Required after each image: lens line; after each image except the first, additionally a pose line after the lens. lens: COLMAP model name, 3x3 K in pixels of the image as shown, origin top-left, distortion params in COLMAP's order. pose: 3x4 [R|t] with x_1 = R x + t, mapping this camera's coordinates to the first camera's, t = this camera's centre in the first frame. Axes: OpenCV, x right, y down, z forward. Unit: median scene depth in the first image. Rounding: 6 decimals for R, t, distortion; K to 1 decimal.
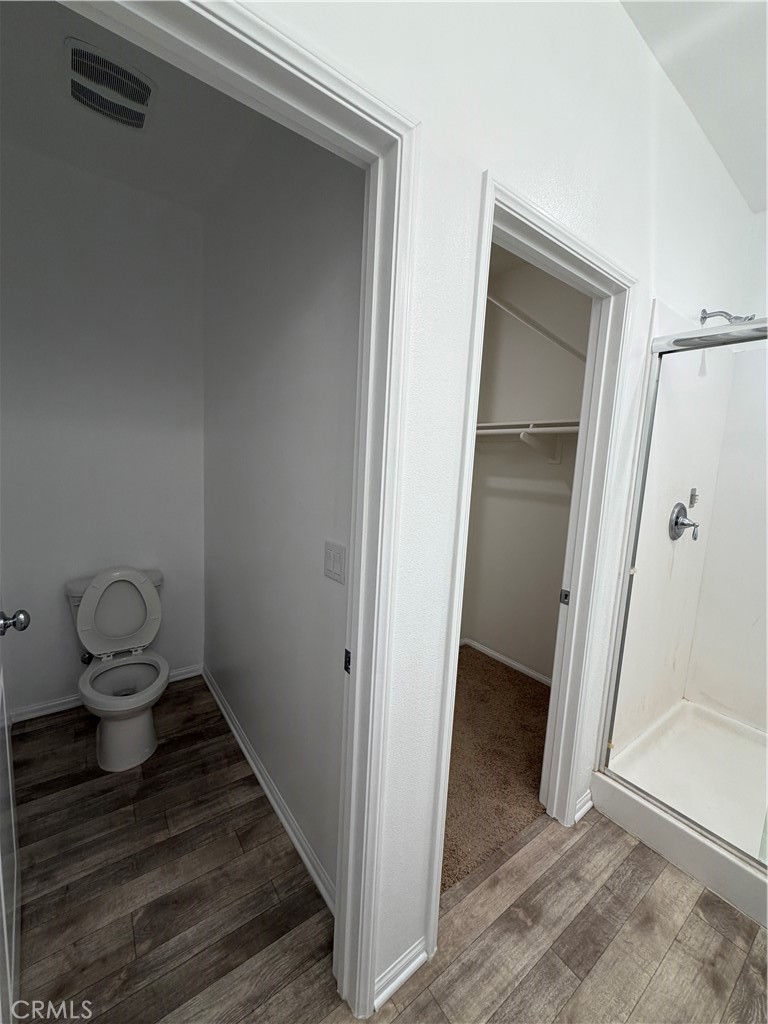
lens RADIAL K [[405.2, 0, 384.0], [0, 405.2, 512.0], [0, 0, 1]] dist [0.000303, 0.000283]
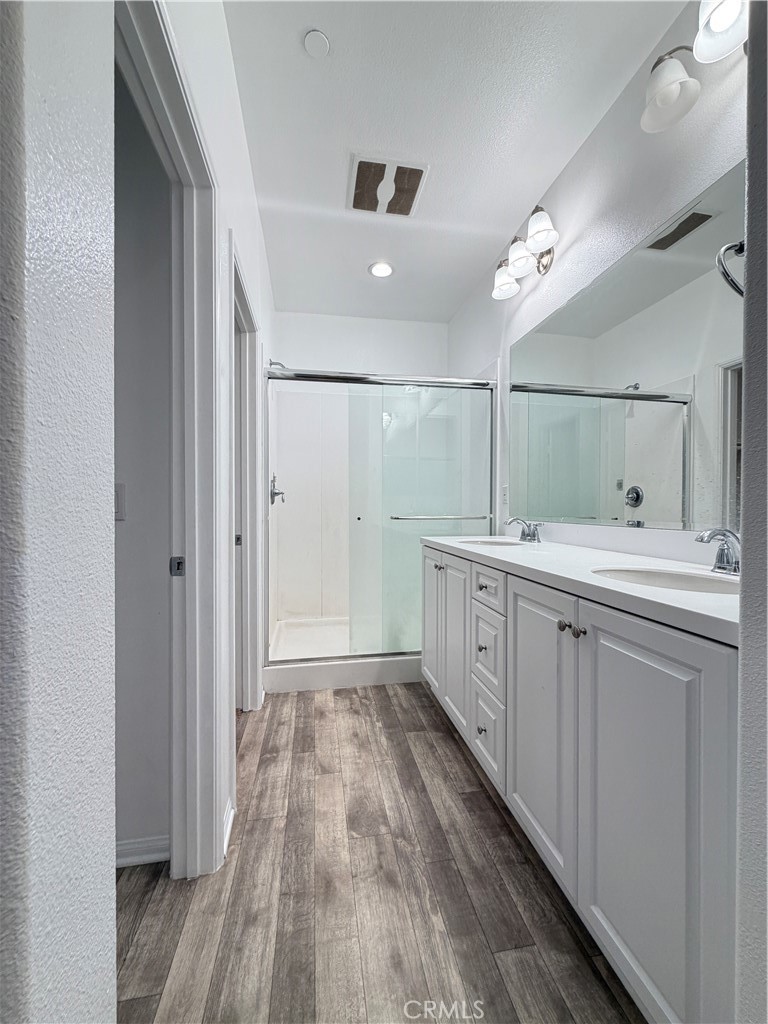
lens RADIAL K [[405.2, 0, 384.0], [0, 405.2, 512.0], [0, 0, 1]] dist [0.000303, 0.000283]
pose [[0.441301, -0.057098, 0.895541, -0.626375], [0.134097, 0.990964, -0.002898, 0.216523], [-0.887283, 0.121368, 0.444970, -0.054518]]
